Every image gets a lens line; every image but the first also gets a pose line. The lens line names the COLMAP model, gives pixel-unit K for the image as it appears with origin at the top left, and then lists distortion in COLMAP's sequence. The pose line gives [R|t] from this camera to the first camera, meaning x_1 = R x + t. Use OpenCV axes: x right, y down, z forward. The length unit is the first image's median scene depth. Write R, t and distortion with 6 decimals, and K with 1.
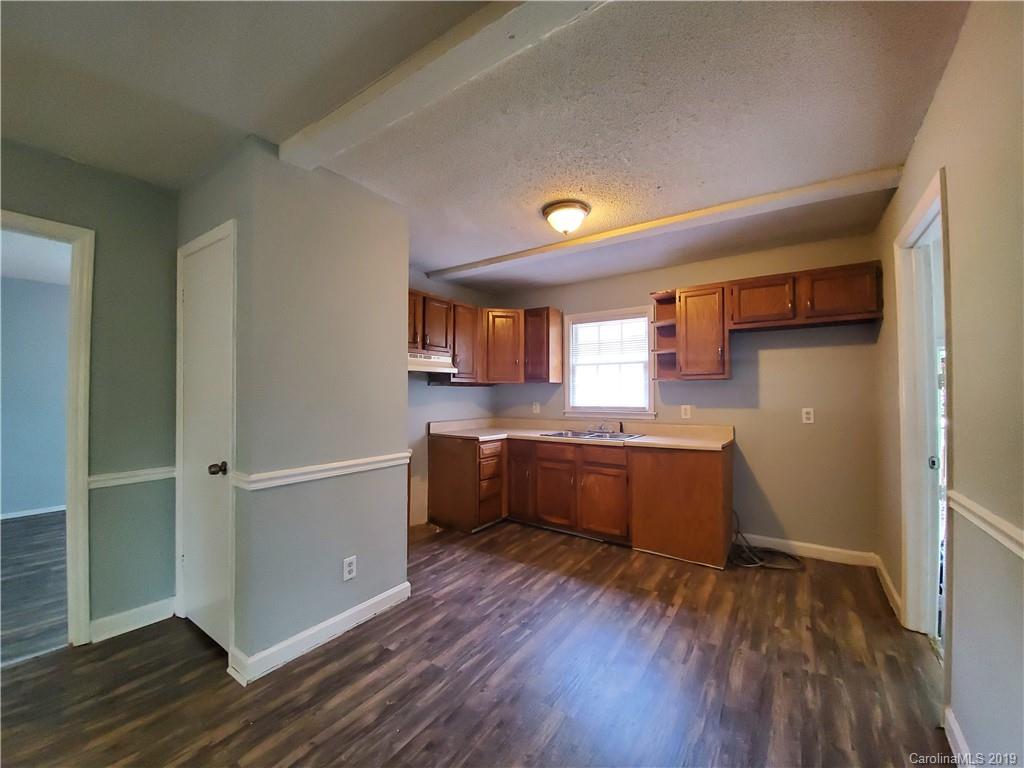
lens RADIAL K [[405.7, 0, 515.4], [0, 405.7, 386.8], [0, 0, 1]] dist [0.008846, -0.013550]
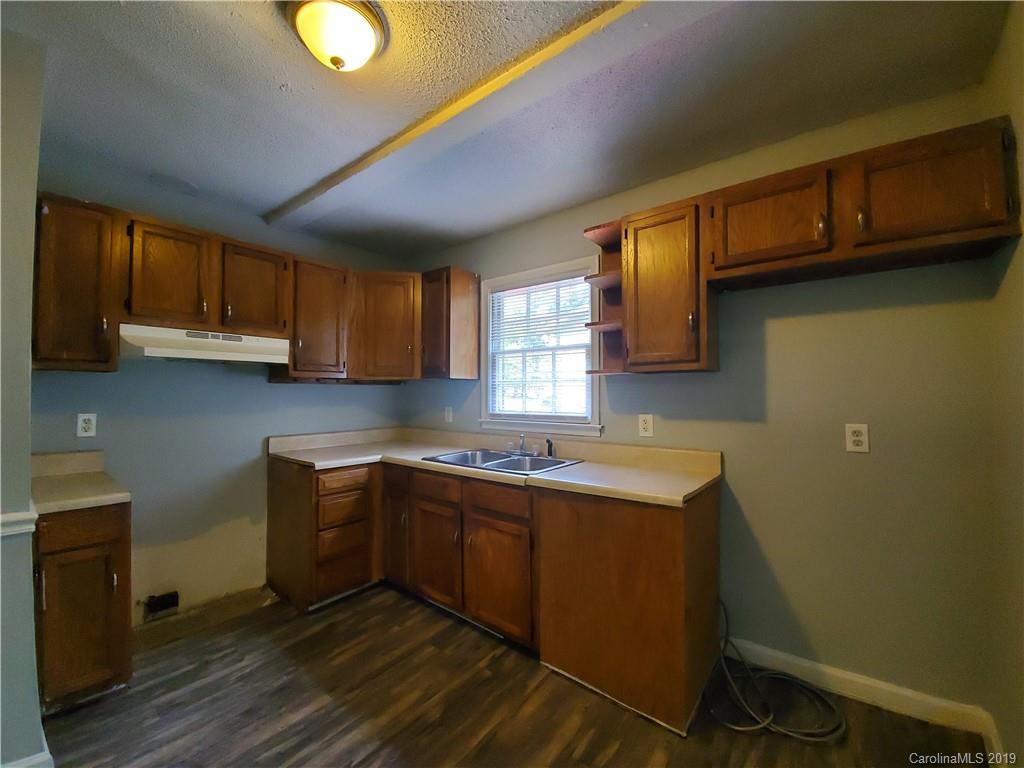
lens RADIAL K [[405.7, 0, 515.4], [0, 405.7, 386.8], [0, 0, 1]] dist [0.008846, -0.013550]
pose [[0.998267, 0.000529, -0.058852, 0.281814], [-0.000524, 1.000000, 0.000097, 0.003758], [0.058852, -0.000066, 0.998267, 0.409702]]
